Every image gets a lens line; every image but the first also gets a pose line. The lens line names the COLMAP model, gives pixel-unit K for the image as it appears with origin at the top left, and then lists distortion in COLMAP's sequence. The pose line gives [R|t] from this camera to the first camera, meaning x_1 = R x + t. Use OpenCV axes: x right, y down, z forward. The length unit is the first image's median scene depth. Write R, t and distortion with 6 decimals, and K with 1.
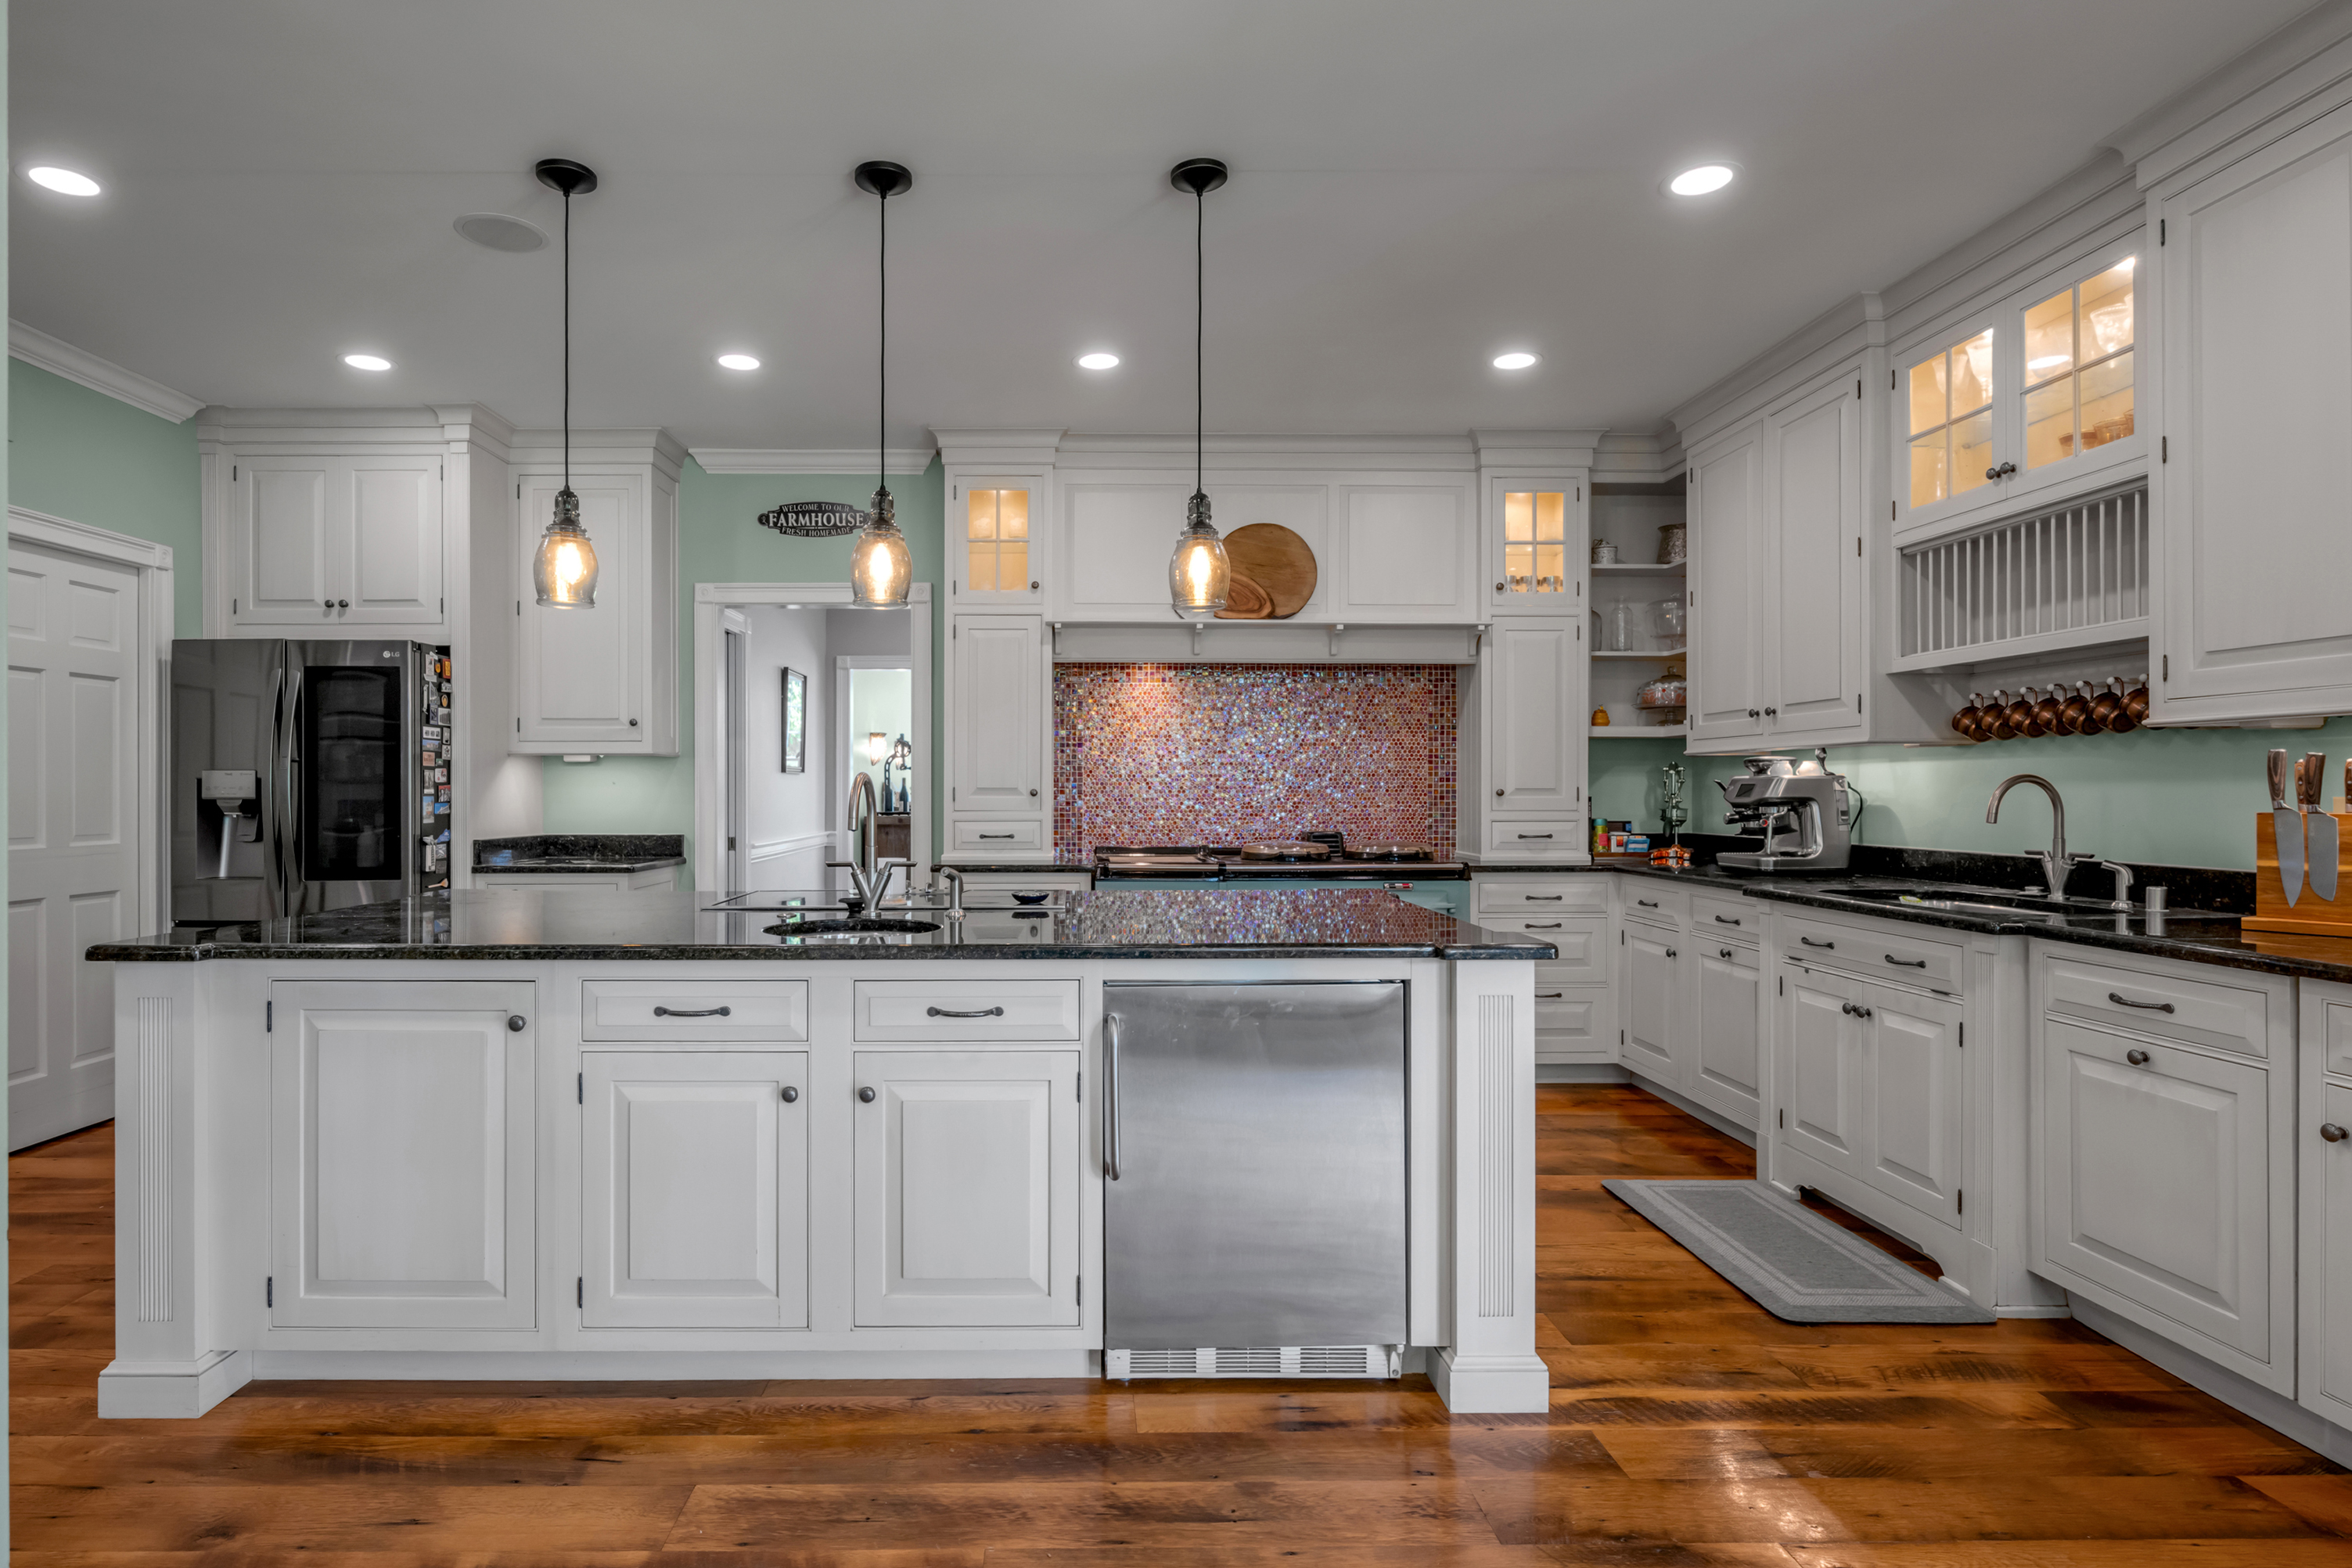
lens RADIAL K [[1225.0, 0, 1079.6], [0, 1225.0, 796.2], [0, 0, 1]] dist [-0.008298, 0.000660]
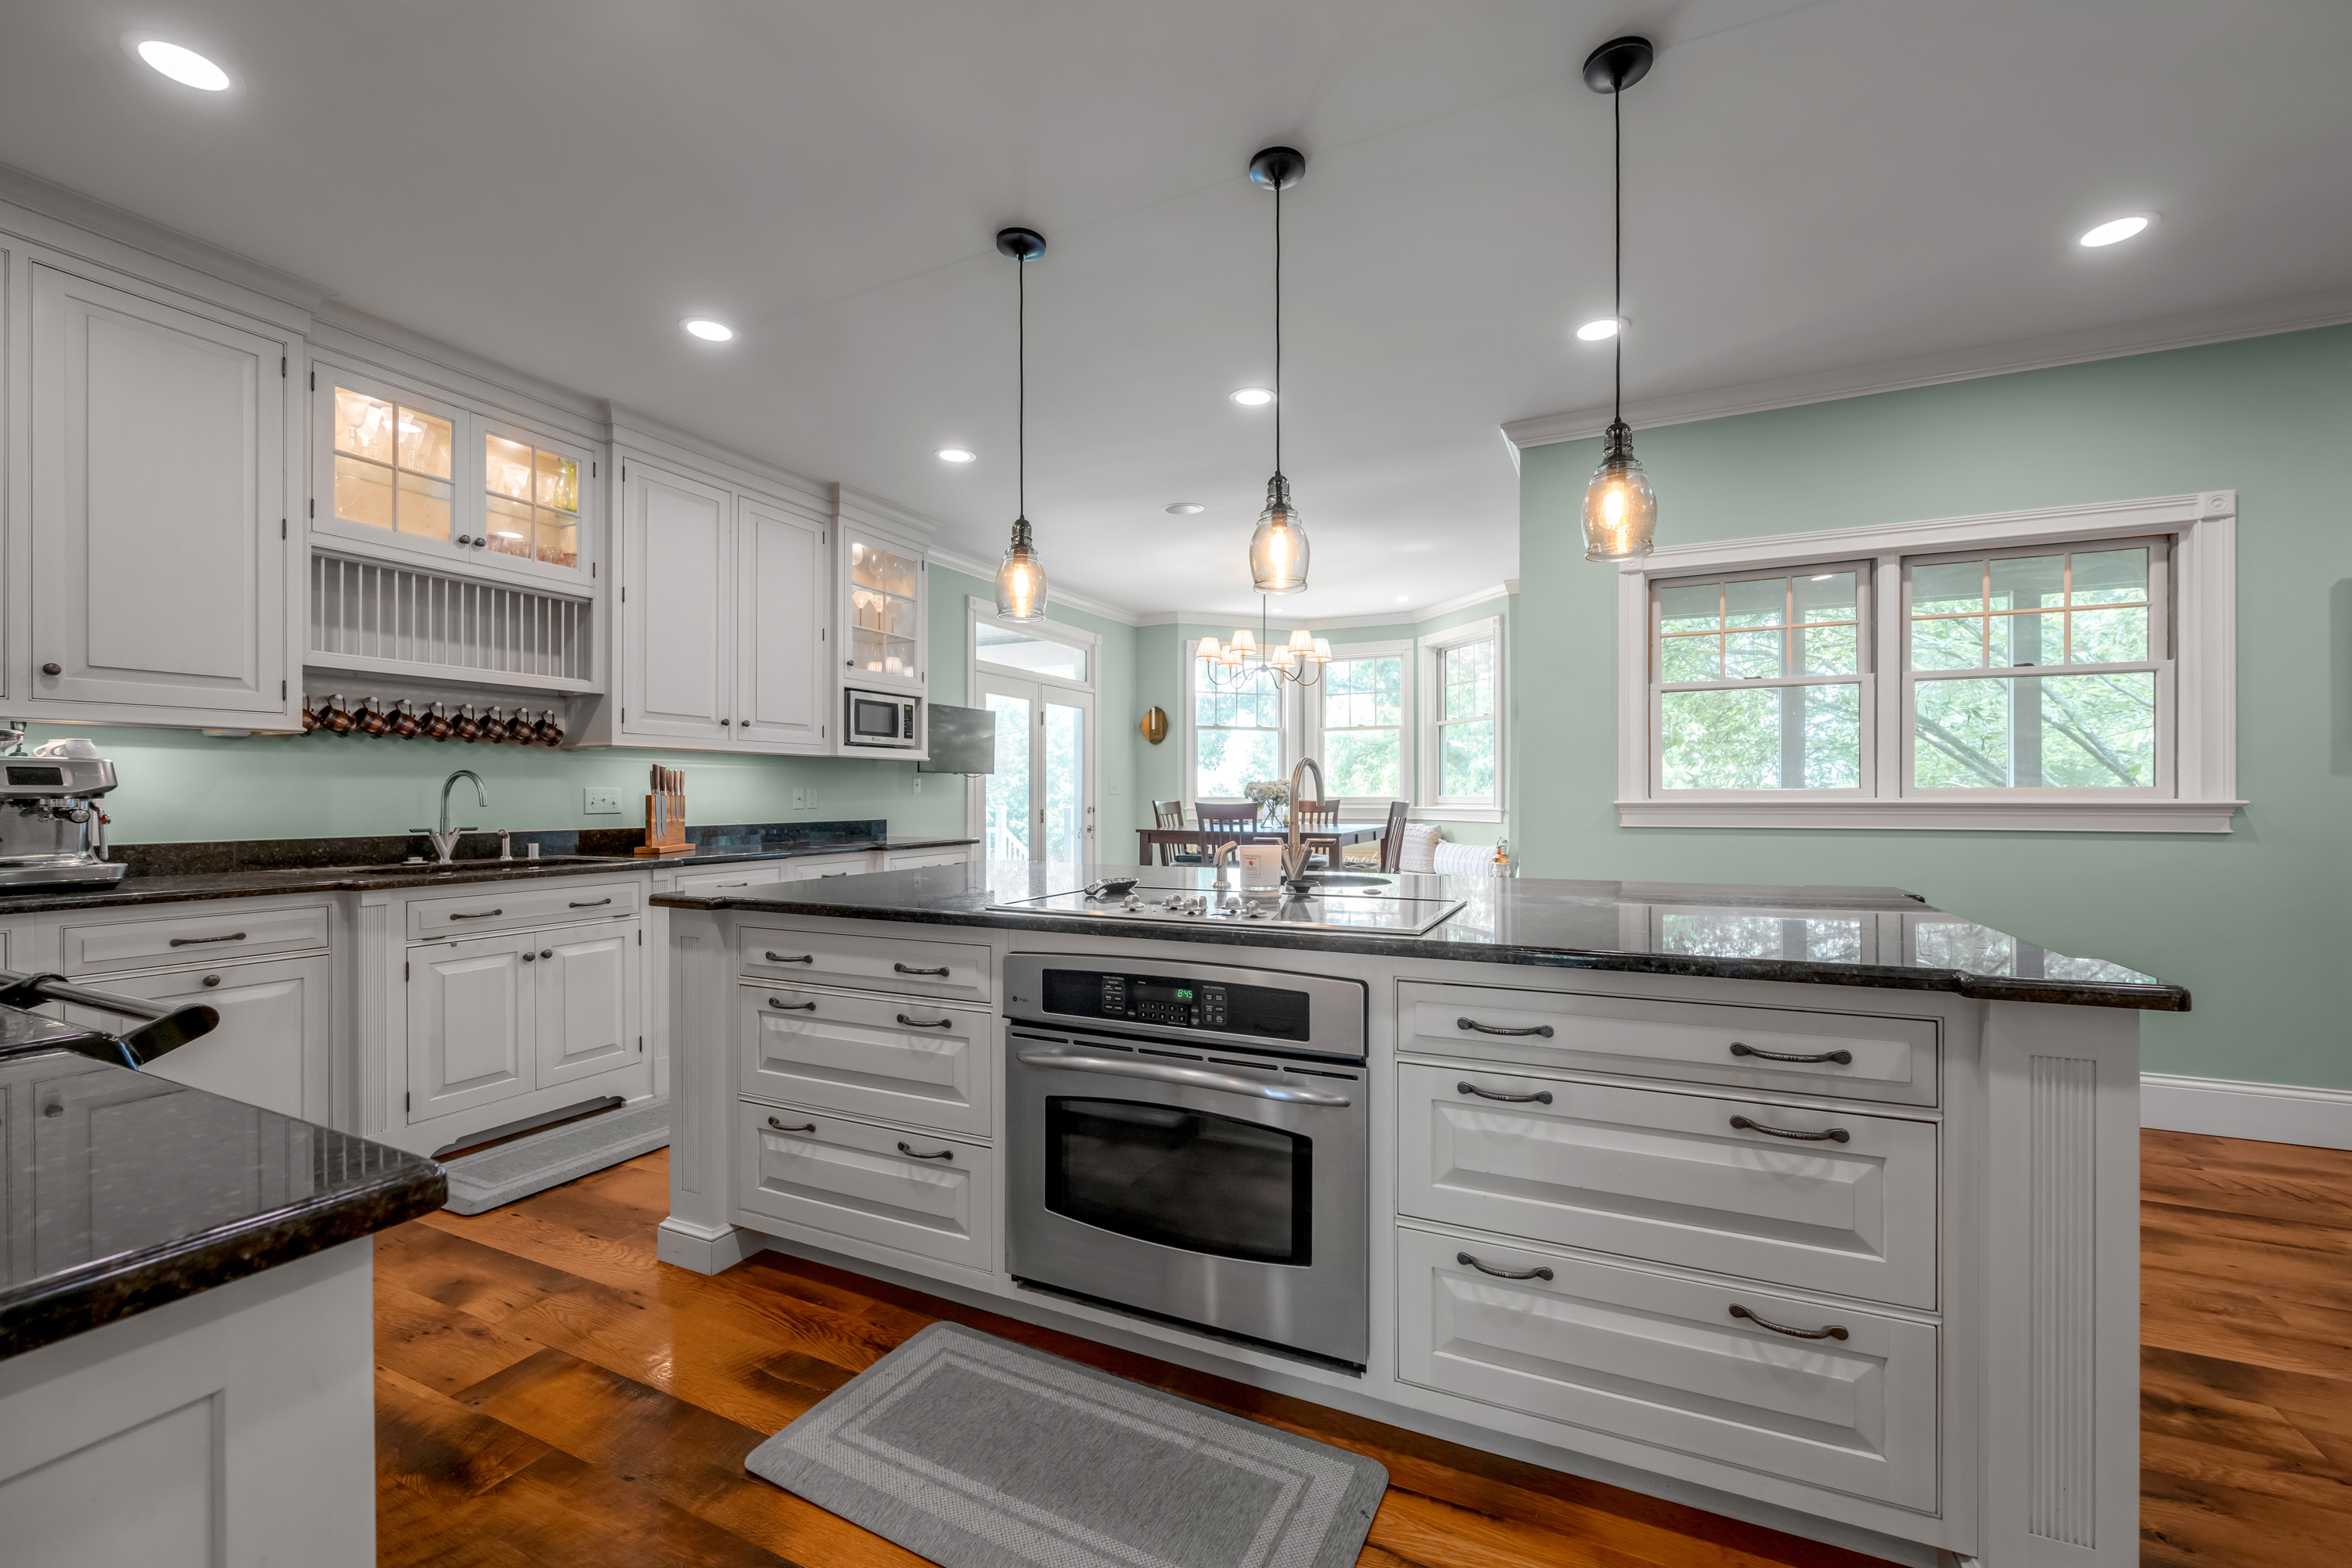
lens RADIAL K [[945.2, 0, 1196.5], [0, 945.2, 795.9], [0, 0, 1]] dist [-0.004618, -0.000648]
pose [[-0.904789, 0.002735, 0.425851, -0.264680], [0.004510, 0.999985, 0.003161, 0.007180], [-0.425836, 0.004781, -0.904788, 1.064023]]
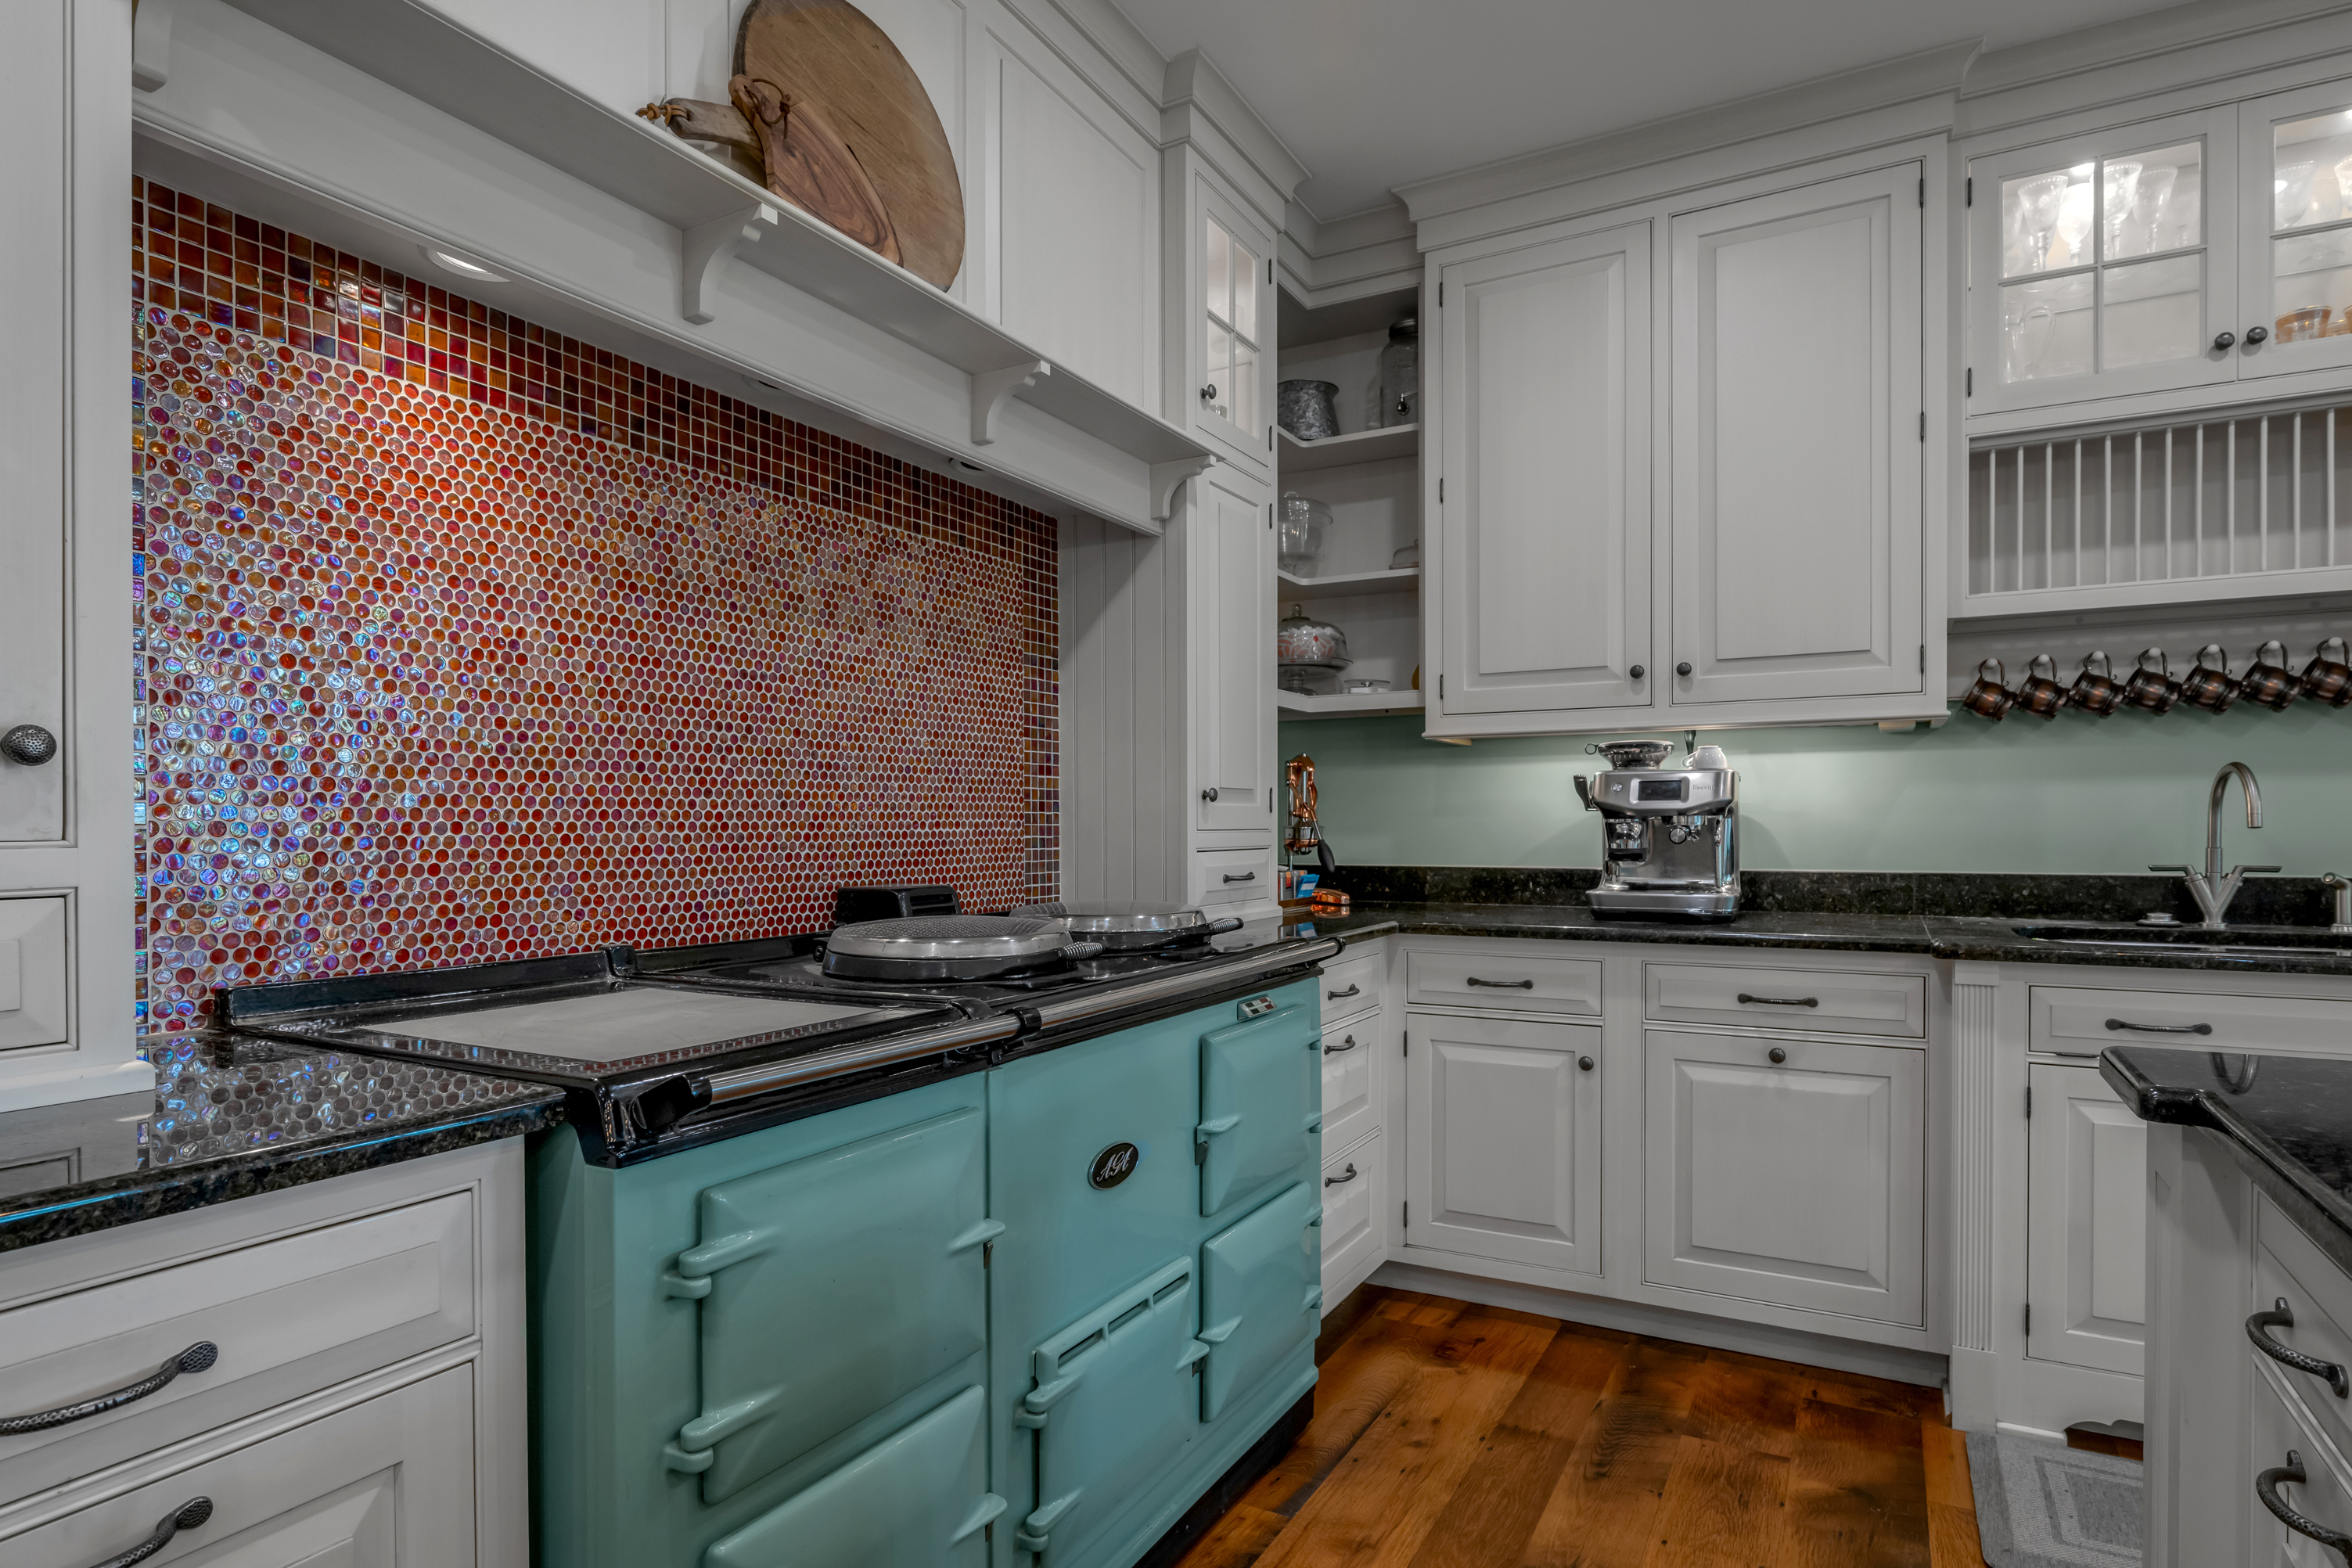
lens RADIAL K [[1225.0, 0, 1199.6], [0, 1225.0, 840.4], [0, 0, 1]] dist [-0.008298, 0.000660]
pose [[0.483892, -0.012143, 0.875043, -0.117312], [0.006775, 0.999926, 0.010129, 0.011702], [-0.875101, 0.001027, 0.483939, 0.794896]]
